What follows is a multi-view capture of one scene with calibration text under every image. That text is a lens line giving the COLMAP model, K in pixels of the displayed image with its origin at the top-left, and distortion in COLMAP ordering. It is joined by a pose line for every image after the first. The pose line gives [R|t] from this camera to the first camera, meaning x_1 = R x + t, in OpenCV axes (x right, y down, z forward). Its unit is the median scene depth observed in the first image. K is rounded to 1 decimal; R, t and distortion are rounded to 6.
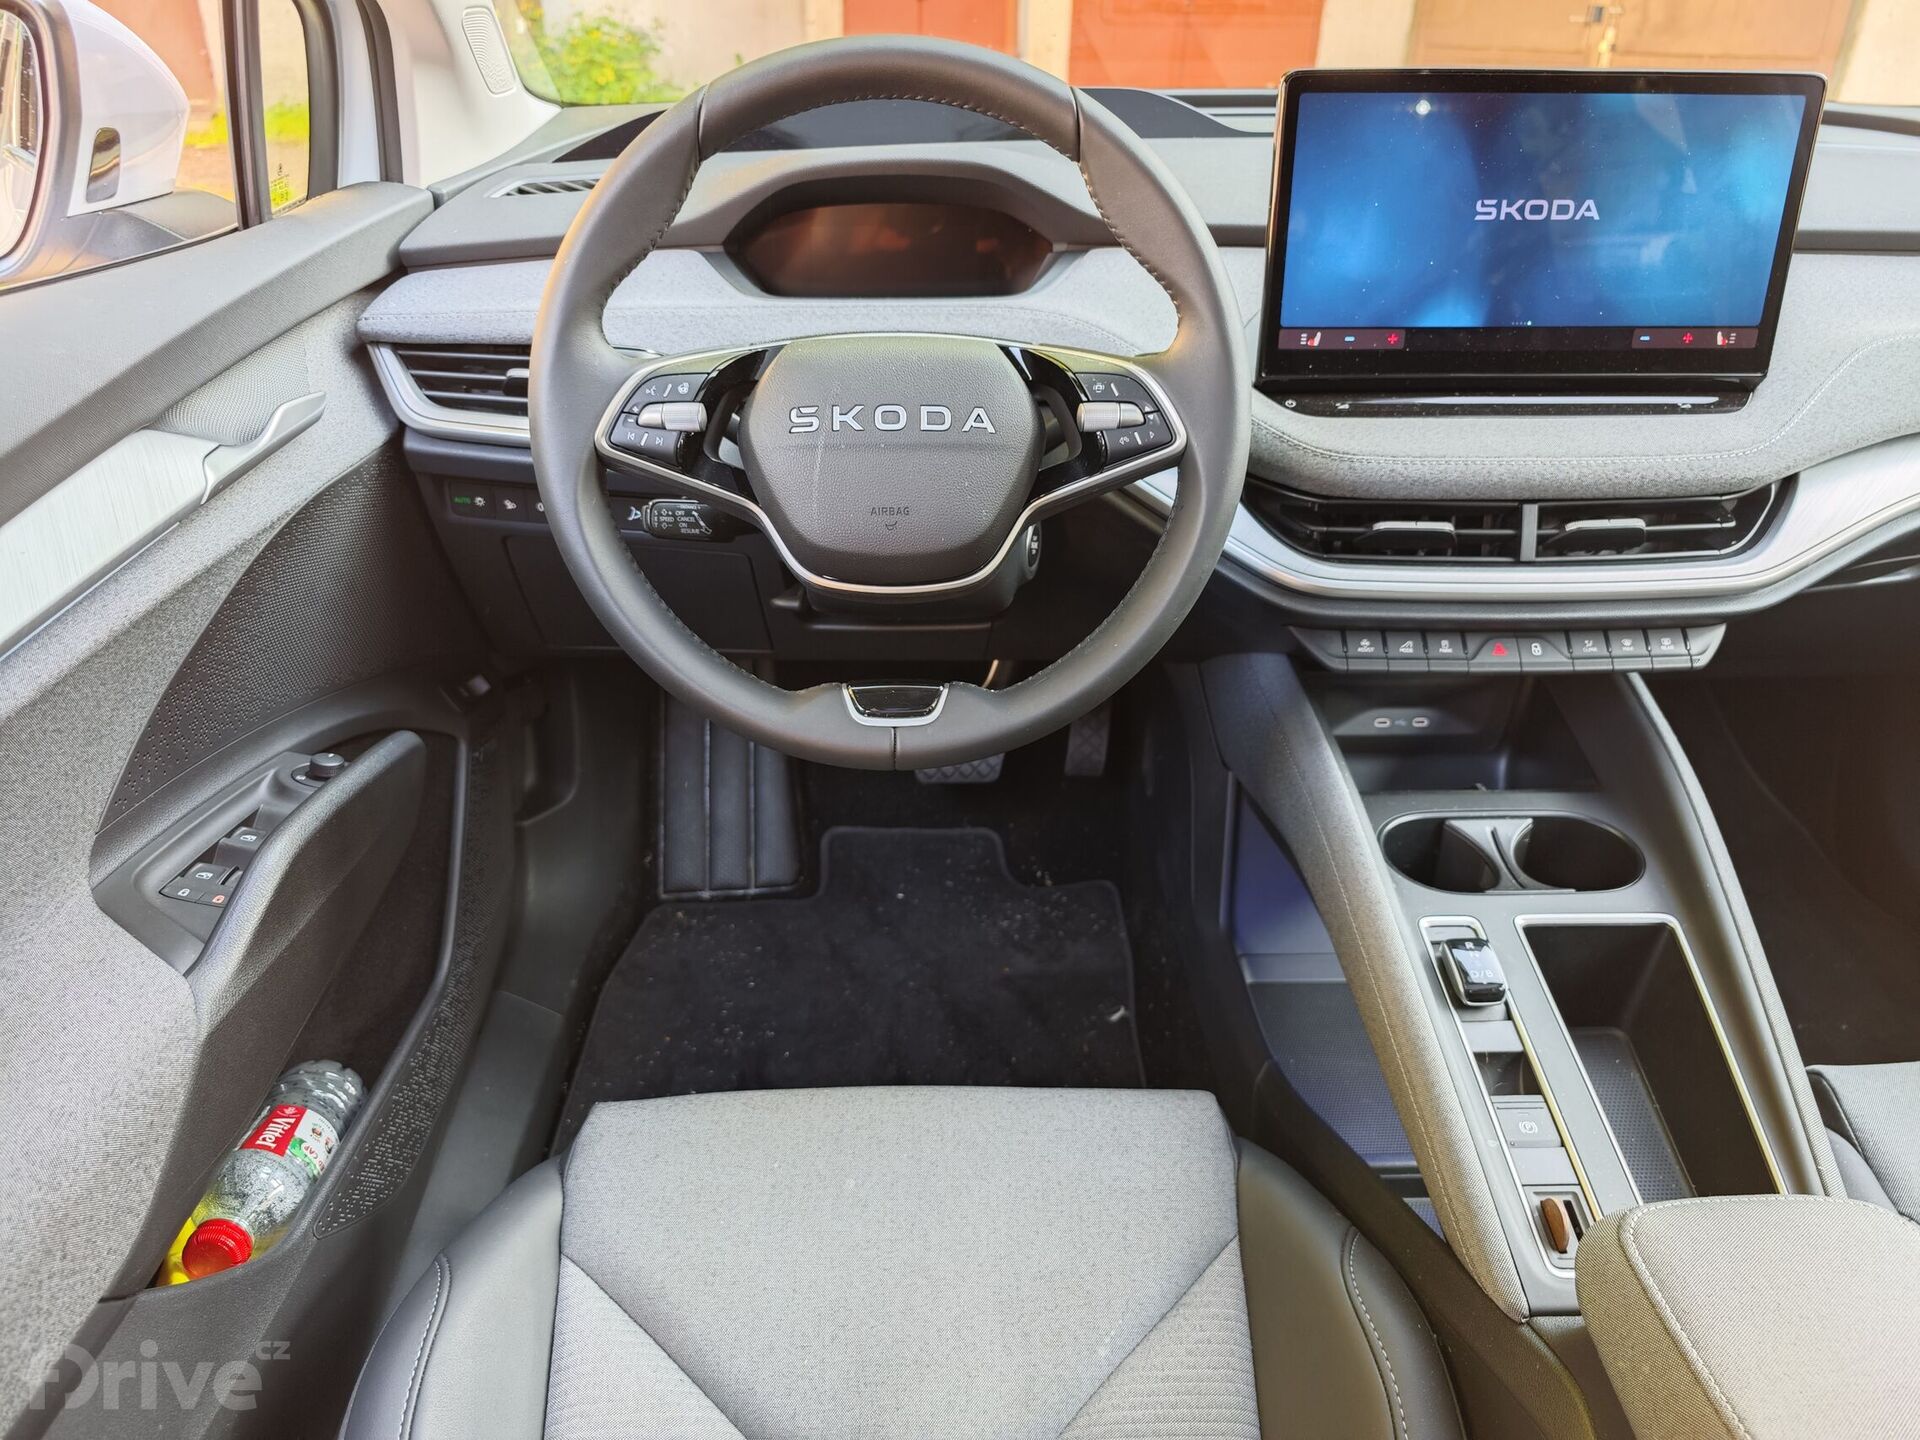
lens RADIAL K [[1288.3, 0, 942.9], [0, 1288.3, 725.3], [0, 0, 1]] dist [0.007344, -0.005197]
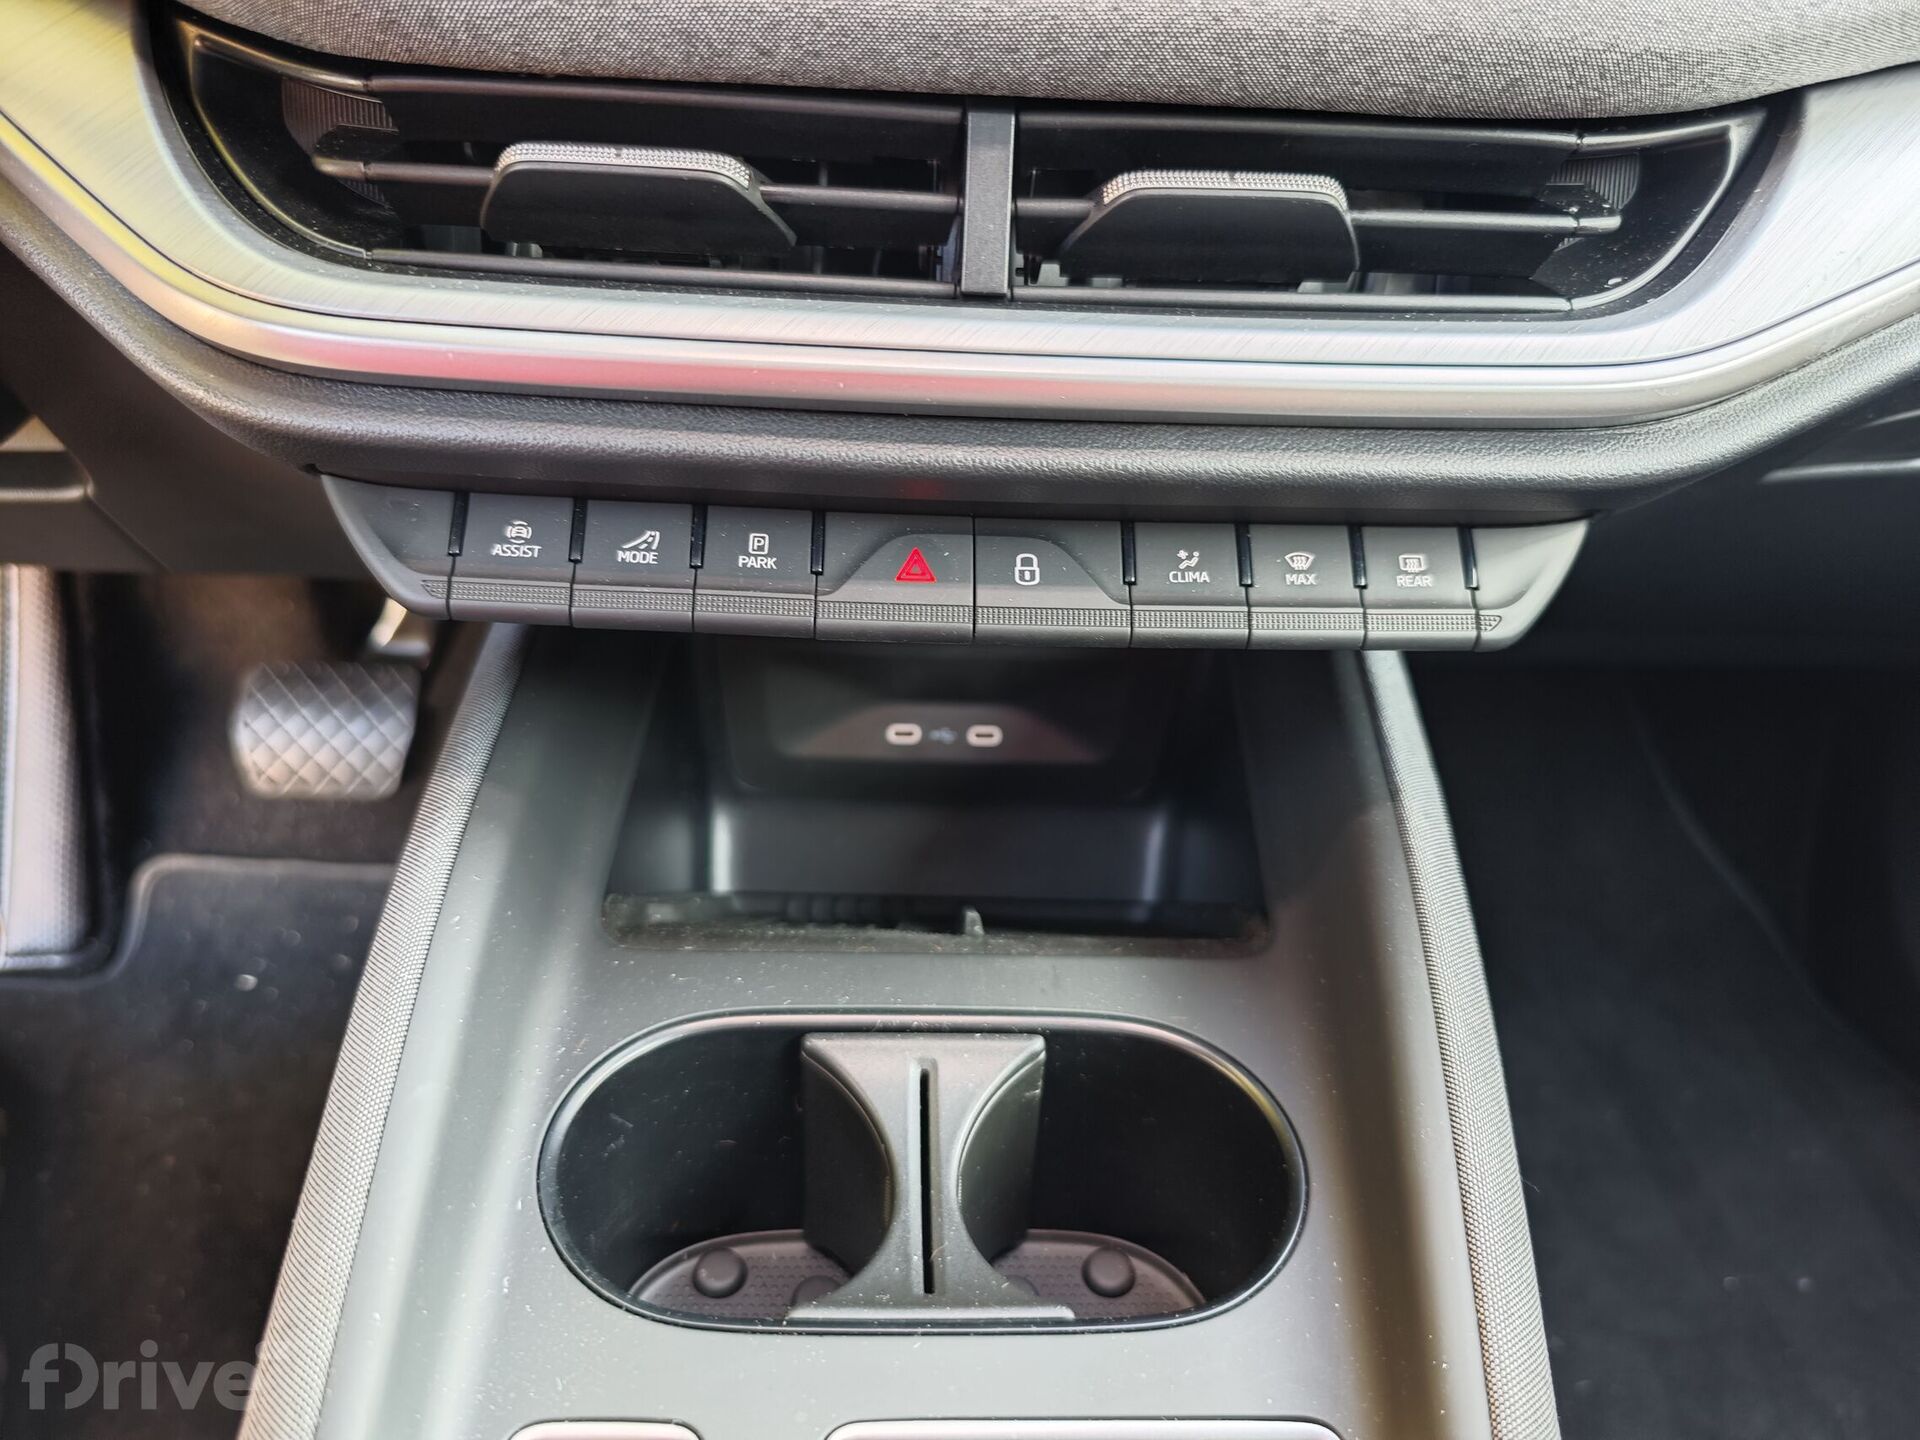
lens RADIAL K [[1288.3, 0, 953.0], [0, 1288.3, 700.7], [0, 0, 1]] dist [0.007344, -0.005197]
pose [[0.999022, 0.037175, 0.023943, 0.433782], [-0.037654, 0.999093, 0.019872, -0.030330], [-0.023182, -0.020754, 0.999516, 0.660340]]
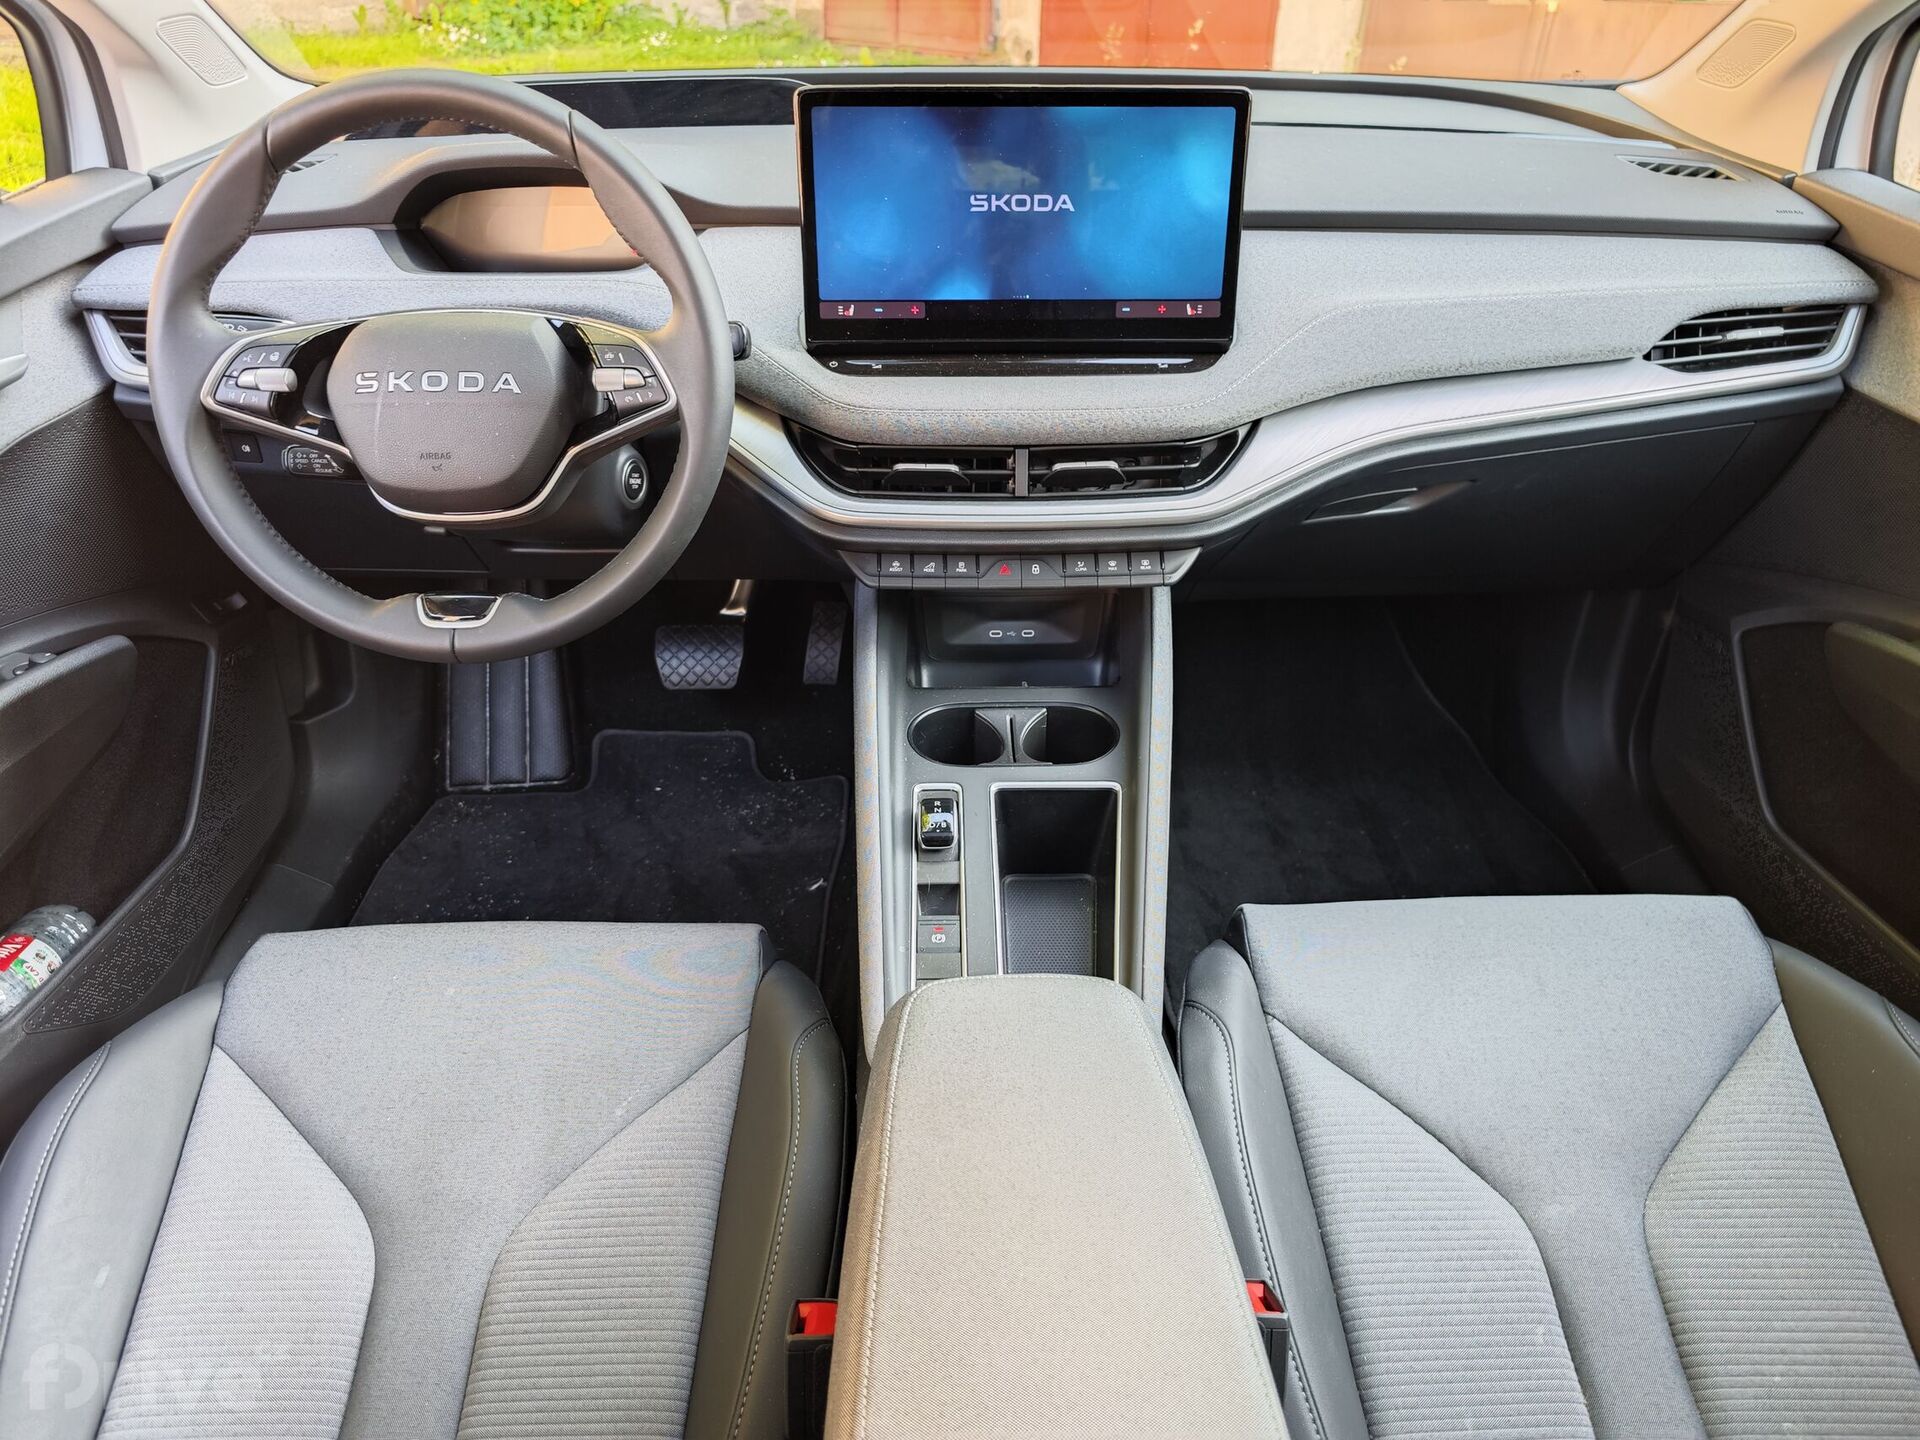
lens RADIAL K [[1288.3, 0, 976.6], [0, 1288.3, 729.7], [0, 0, 1]] dist [0.007344, -0.005197]
pose [[0.999999, -0.000027, 0.001188, 0.402277], [-0.000041, 0.998366, 0.057140, 0.023605], [-0.001187, -0.057140, 0.998365, -0.227134]]
